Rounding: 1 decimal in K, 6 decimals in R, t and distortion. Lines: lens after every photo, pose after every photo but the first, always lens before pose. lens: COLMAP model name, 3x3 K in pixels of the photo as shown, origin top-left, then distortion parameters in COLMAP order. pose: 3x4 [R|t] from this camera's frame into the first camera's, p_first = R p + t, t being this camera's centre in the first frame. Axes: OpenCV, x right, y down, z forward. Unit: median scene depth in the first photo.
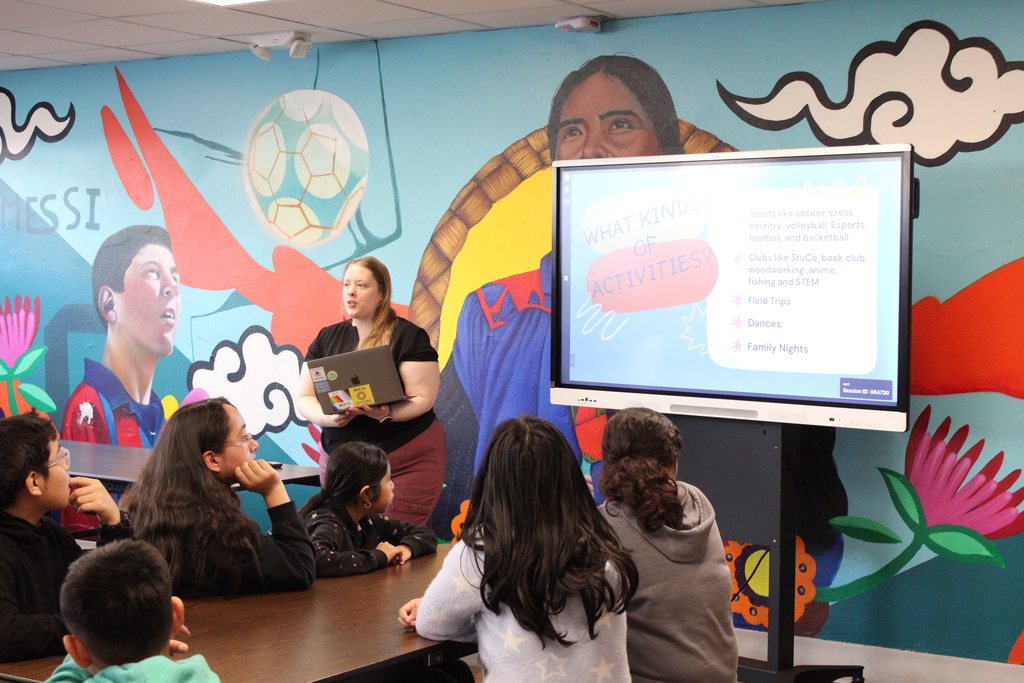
lens RADIAL K [[1691.5, 0, 509.8], [0, 1691.5, 349.6], [0, 0, 1]] dist [-0.000529, 0.000000]
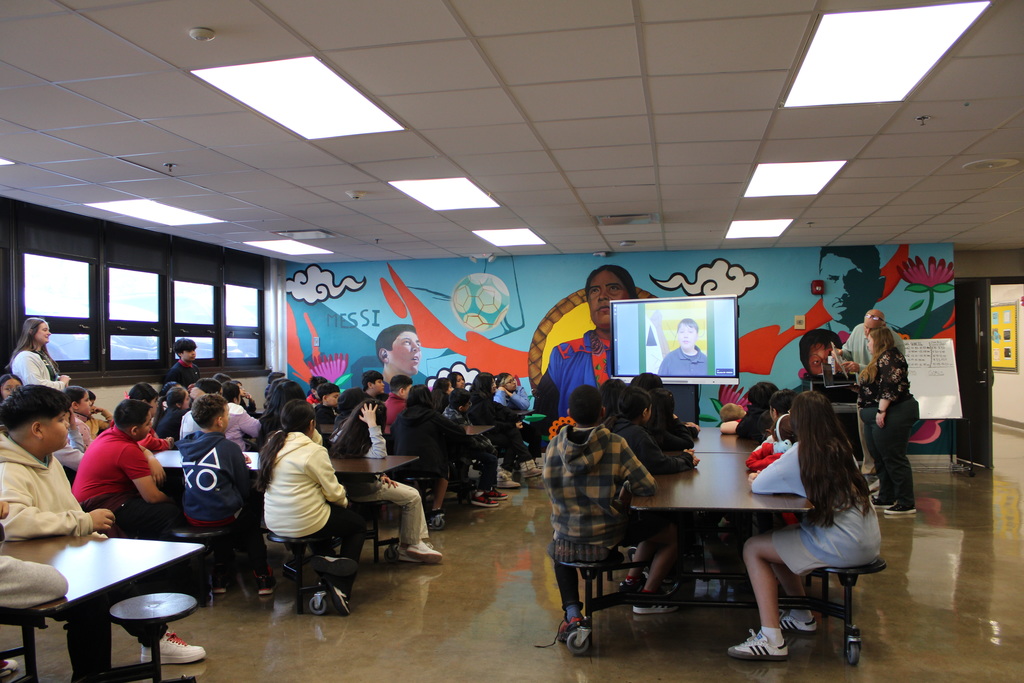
lens RADIAL K [[870.3, 0, 505.4], [0, 870.3, 358.8], [0, 0, 1]] dist [-0.161212, 0.137370]
pose [[0.930217, -0.024403, 0.366198, -0.613580], [0.036918, 0.998948, -0.027209, 0.022466], [-0.365148, 0.038830, 0.930139, -0.307135]]
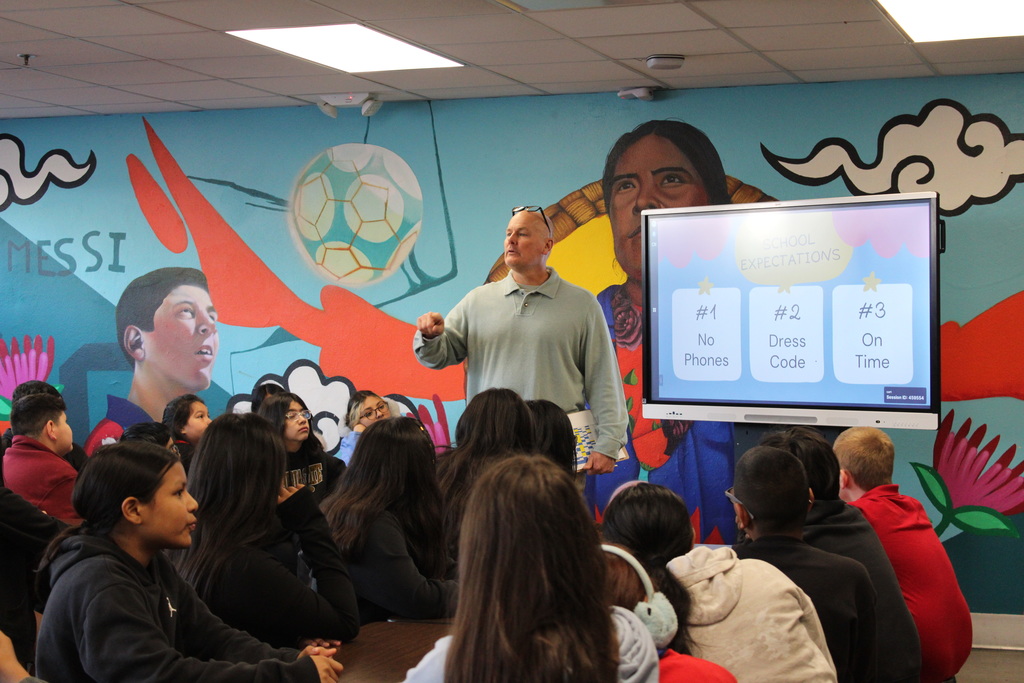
lens RADIAL K [[1954.5, 0, 512.0], [0, 1954.5, 346.5], [0, 0, 1]] dist [0.034244, 0.000000]
pose [[0.973501, -0.011556, 0.228392, -0.323794], [0.019929, 0.999210, -0.034389, 0.024674], [-0.227814, 0.038029, 0.972962, -0.262875]]
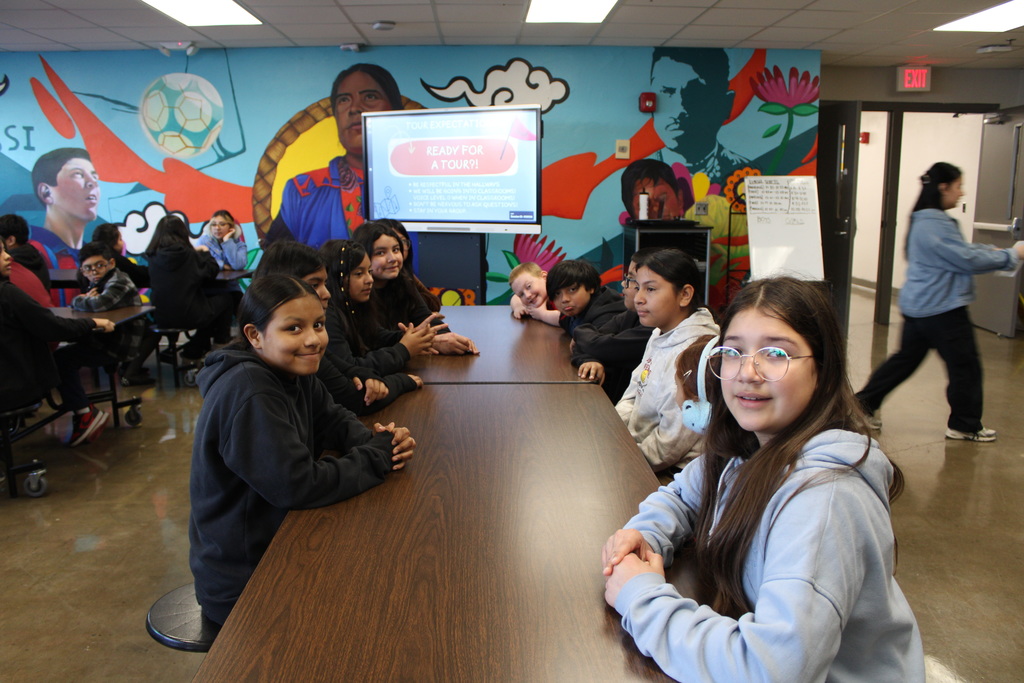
lens RADIAL K [[870.3, 0, 511.5], [0, 870.3, 359.6], [0, 0, 1]] dist [-0.161212, 0.137370]
pose [[0.821806, -0.120760, 0.556822, -0.388290], [0.032764, 0.985680, 0.165412, 0.017565], [-0.568824, -0.117693, 0.813995, -0.004326]]
